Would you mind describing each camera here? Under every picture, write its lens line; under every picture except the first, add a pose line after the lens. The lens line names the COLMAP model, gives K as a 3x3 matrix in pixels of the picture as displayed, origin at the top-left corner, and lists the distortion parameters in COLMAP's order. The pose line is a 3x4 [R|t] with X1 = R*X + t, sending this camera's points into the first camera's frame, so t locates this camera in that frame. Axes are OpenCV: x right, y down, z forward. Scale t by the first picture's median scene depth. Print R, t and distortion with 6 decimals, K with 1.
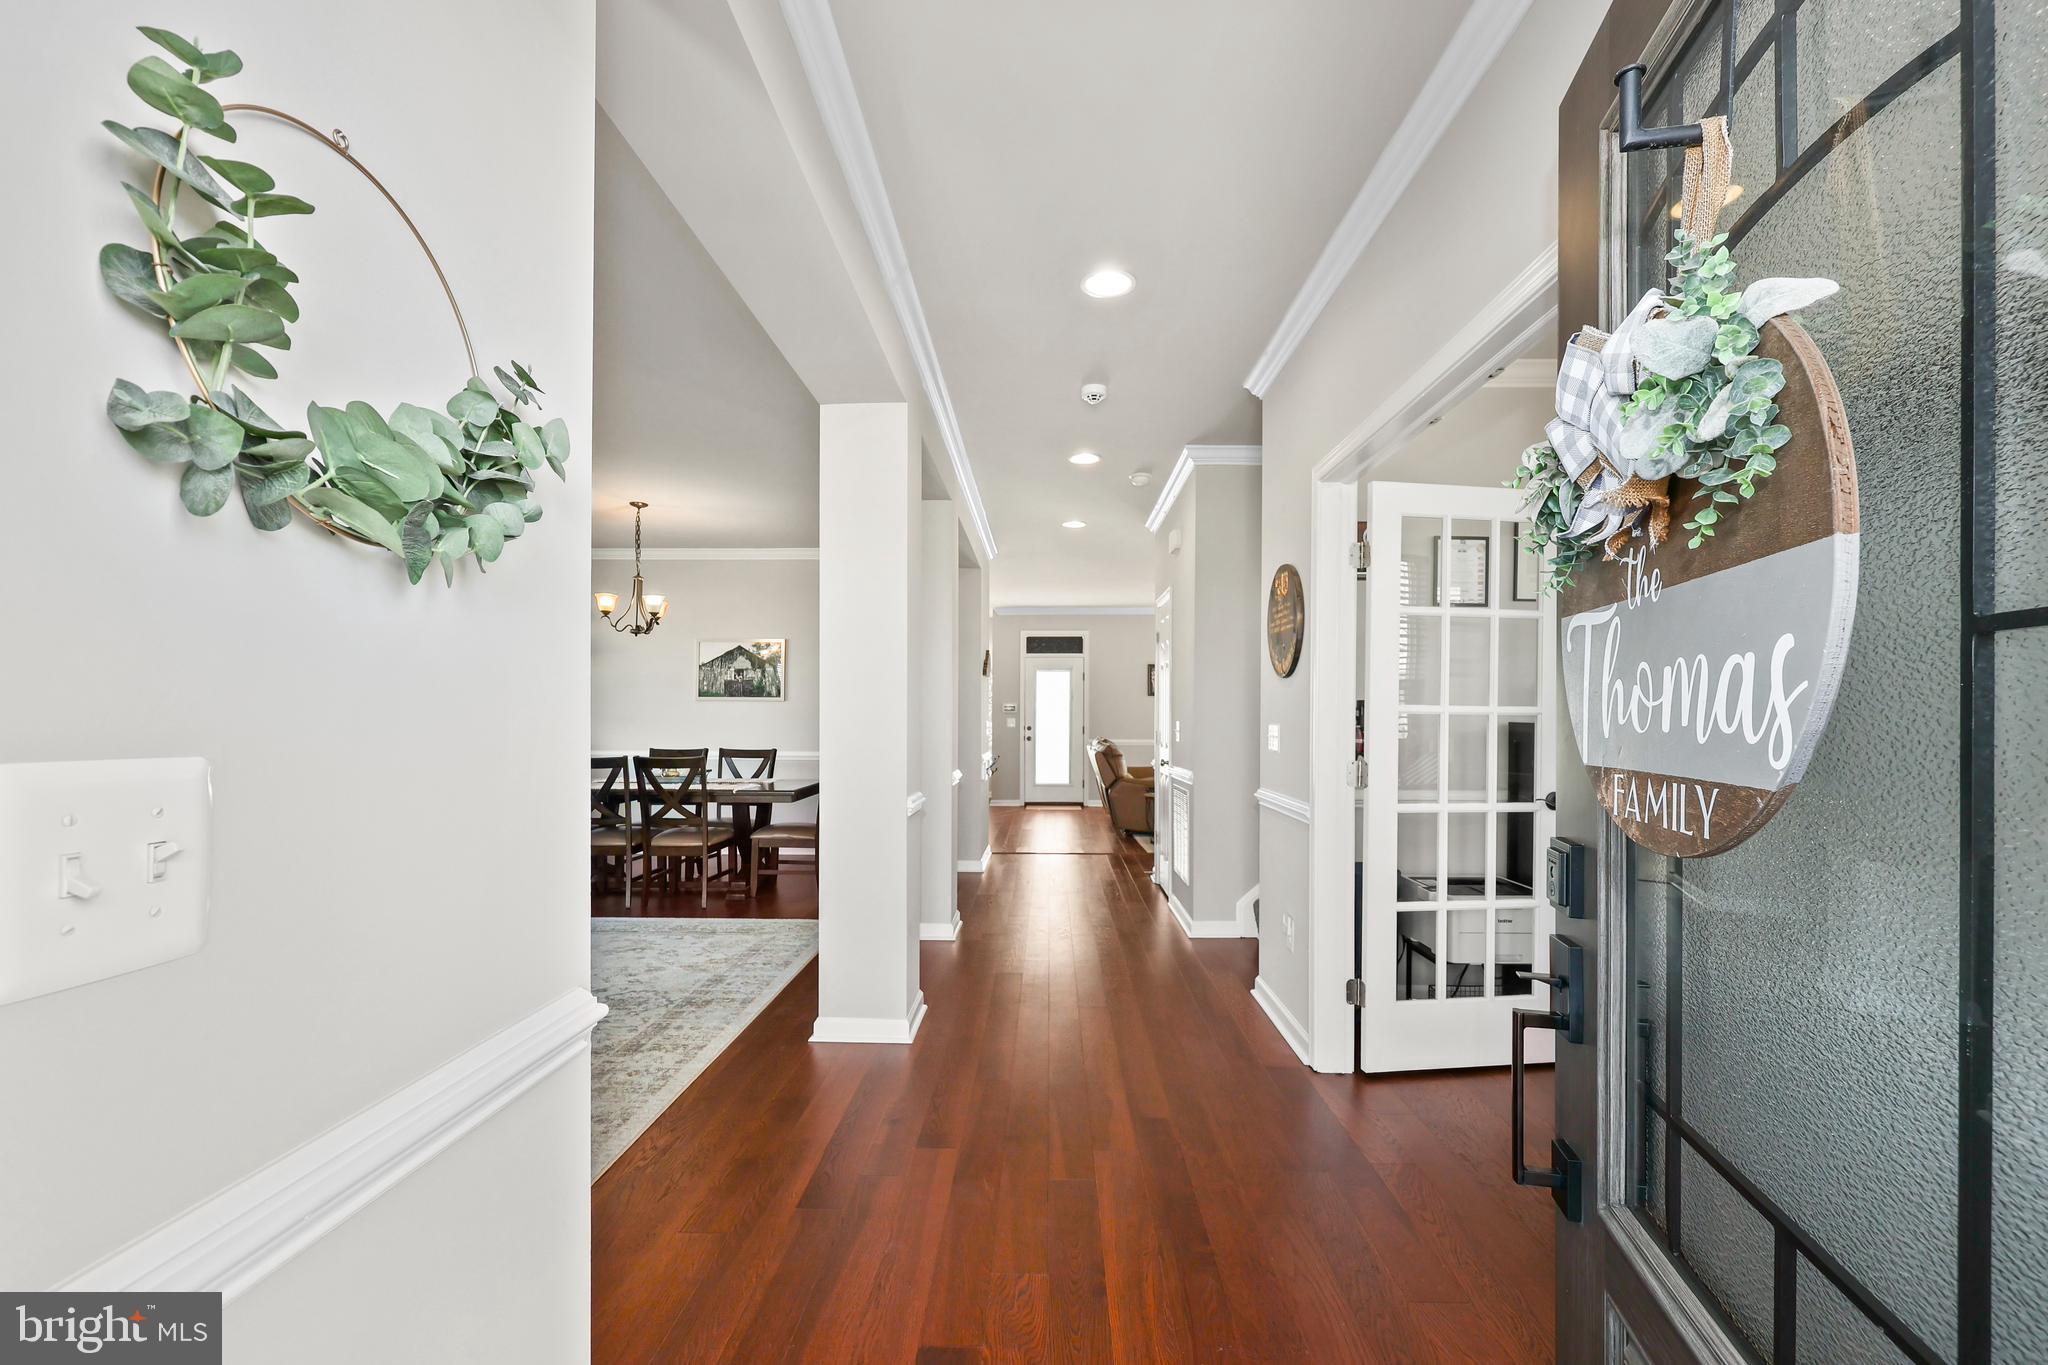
lens RADIAL K [[843.0, 0, 1027.5], [0, 843.0, 715.6], [0, 0, 1]] dist [0.000132, 0.000127]
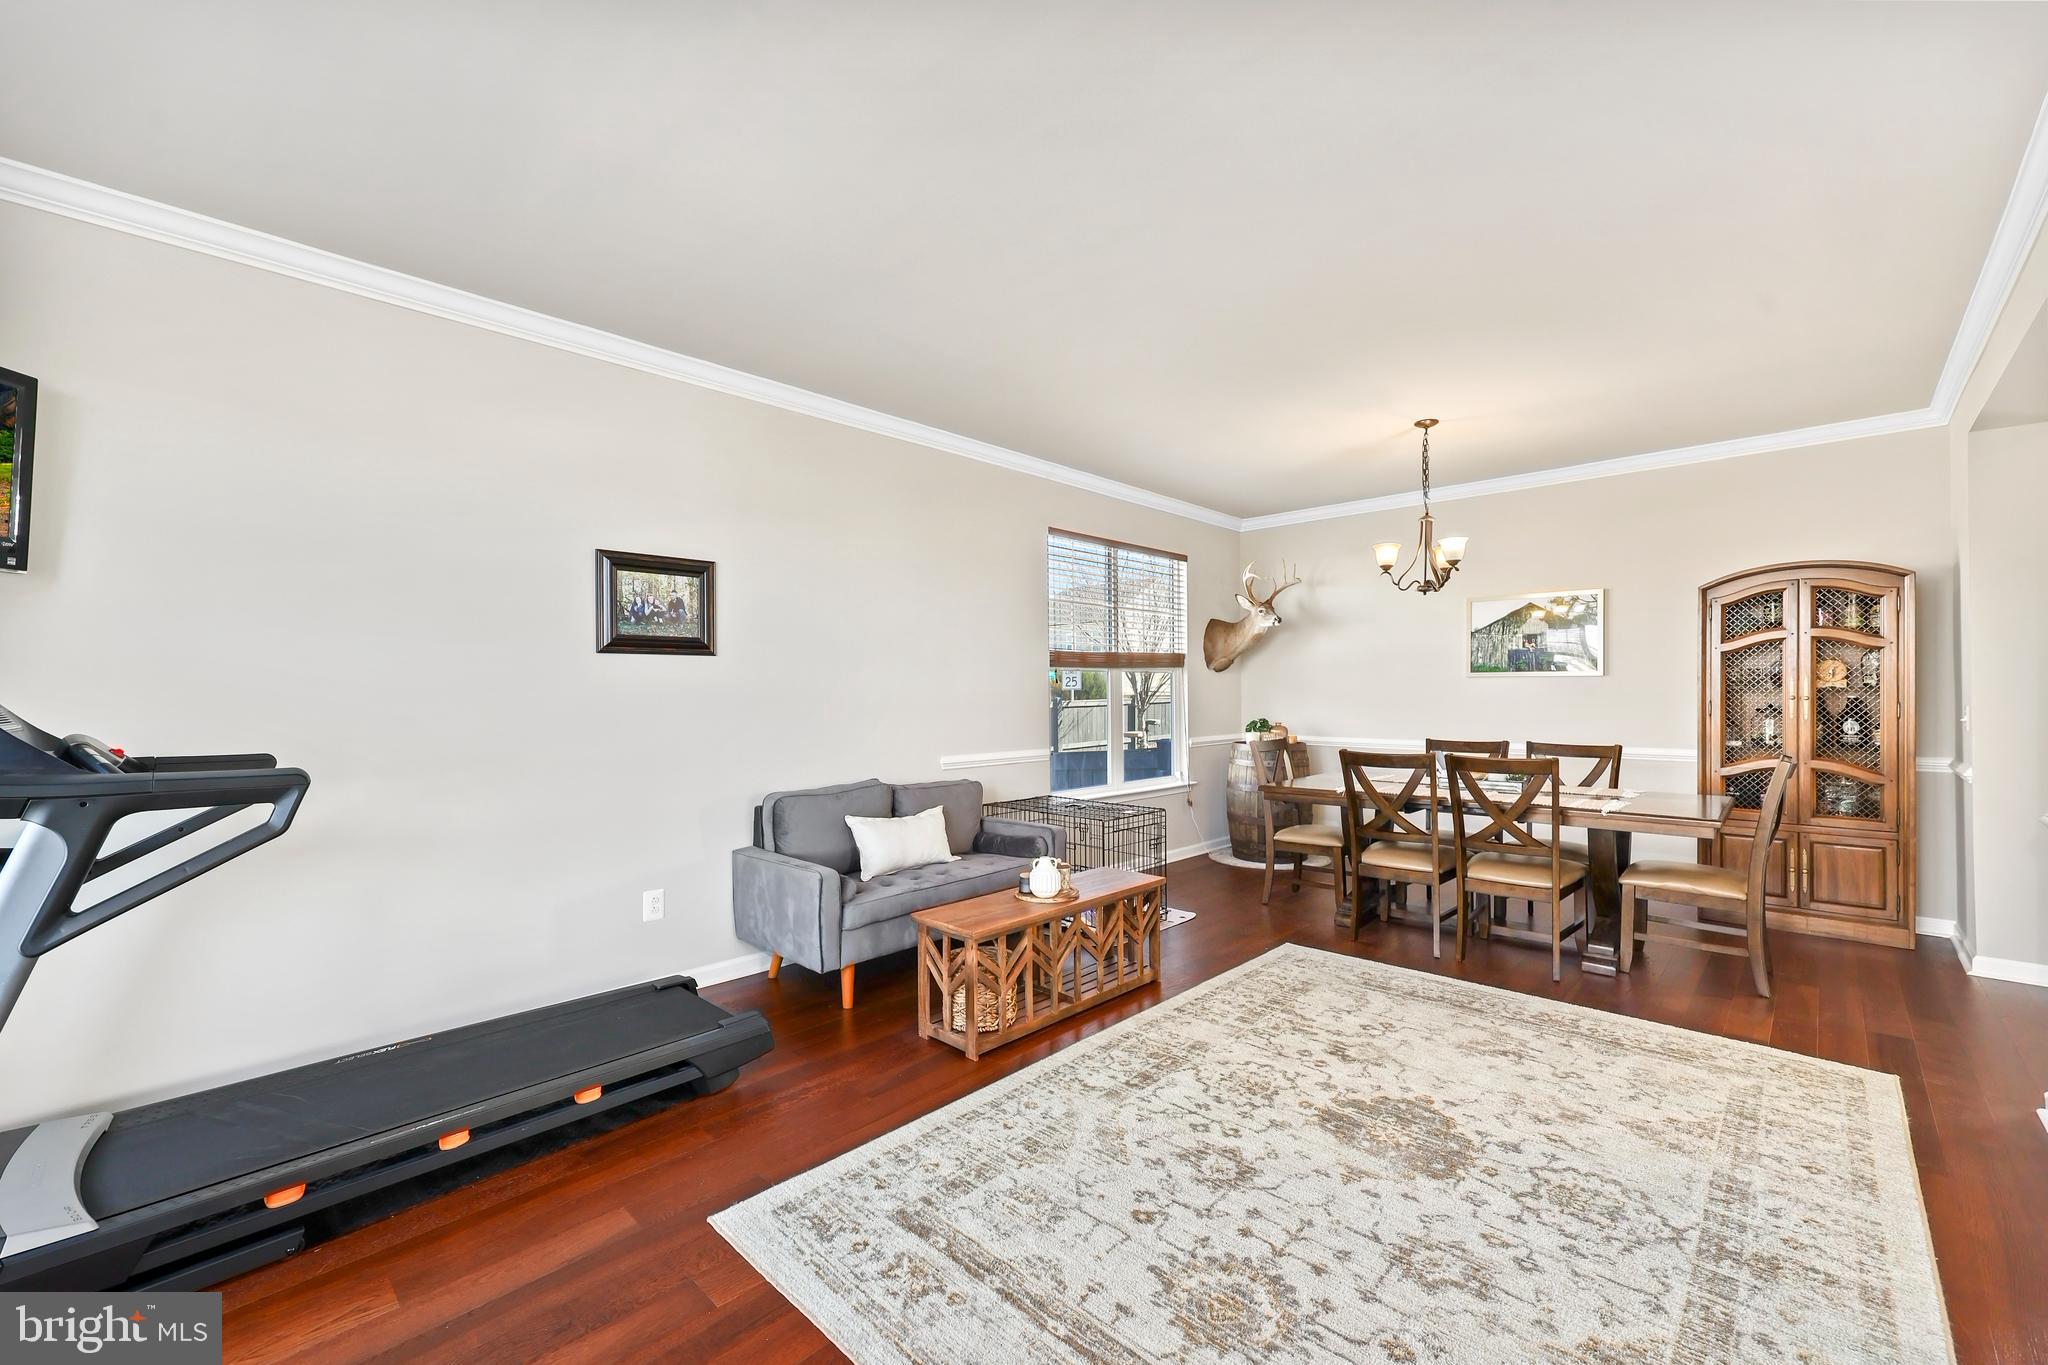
lens RADIAL K [[827.5, 0, 1026.3], [0, 827.5, 691.5], [0, 0, 1]] dist [0.000716, 0.000171]
pose [[0.737613, -0.008469, -0.675170, -0.210630], [0.006449, 0.999964, -0.005498, -0.003907], [0.675193, -0.000298, 0.737641, 0.186465]]
